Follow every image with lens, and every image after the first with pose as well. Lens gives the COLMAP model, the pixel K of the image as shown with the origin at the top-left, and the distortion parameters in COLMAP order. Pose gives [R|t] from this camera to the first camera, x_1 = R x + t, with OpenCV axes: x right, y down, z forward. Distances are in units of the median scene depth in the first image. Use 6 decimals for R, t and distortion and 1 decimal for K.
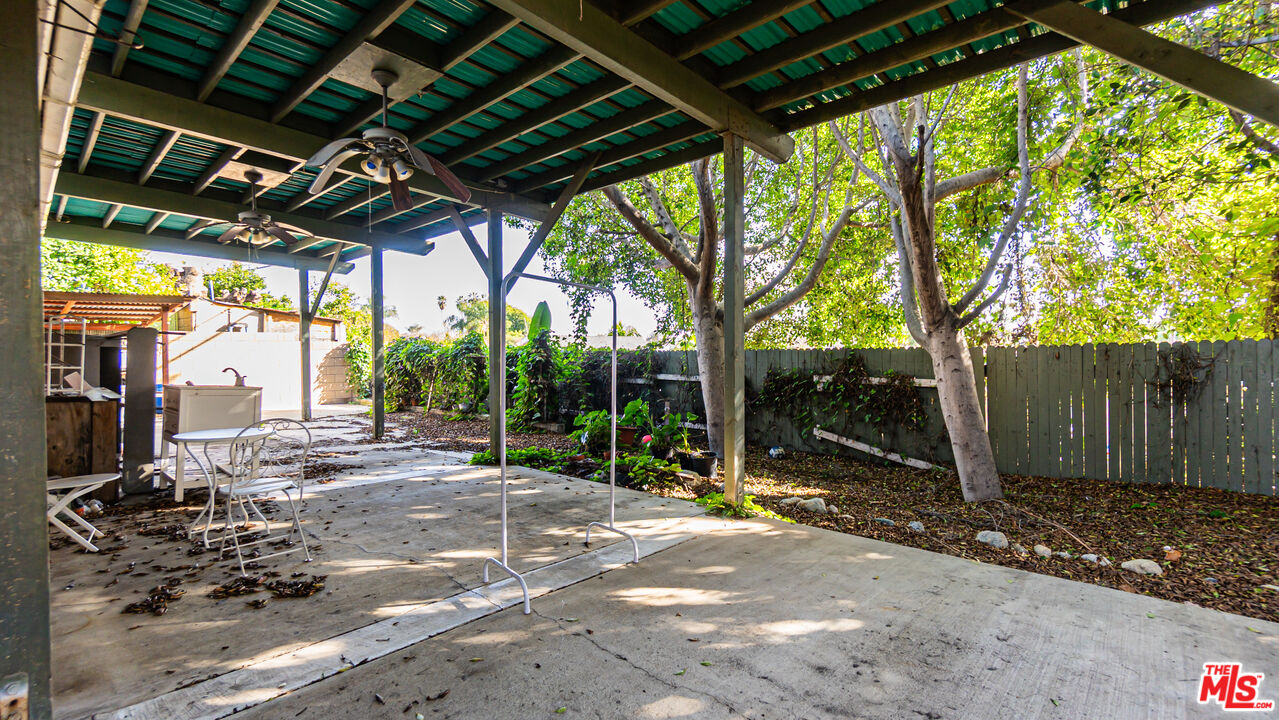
lens RADIAL K [[572.5, 0, 636.8], [0, 572.5, 351.8], [0, 0, 1]] dist [-0.003185, -0.000175]
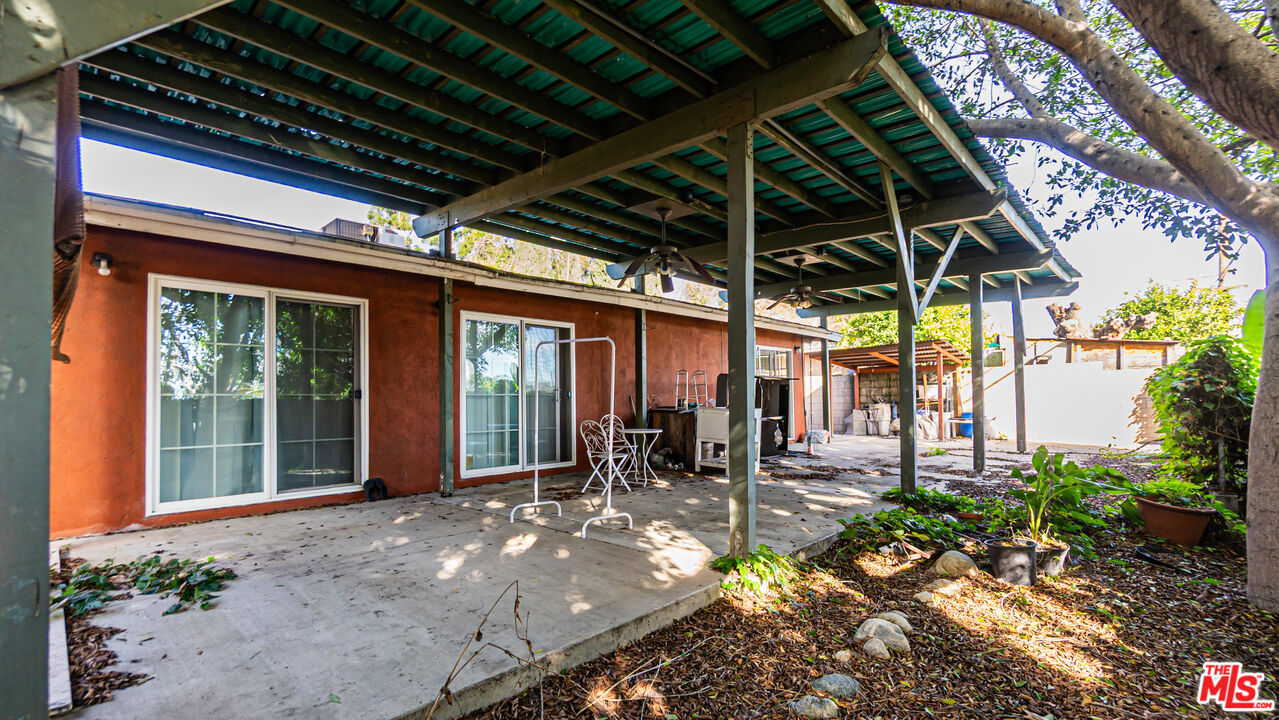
lens RADIAL K [[572.5, 0, 636.8], [0, 572.5, 351.8], [0, 0, 1]] dist [-0.003185, -0.000175]
pose [[-0.013012, -0.075643, -0.997050, 1.189298], [0.017577, 0.996963, -0.075866, 0.028571], [0.999761, -0.018512, -0.011643, 0.988158]]
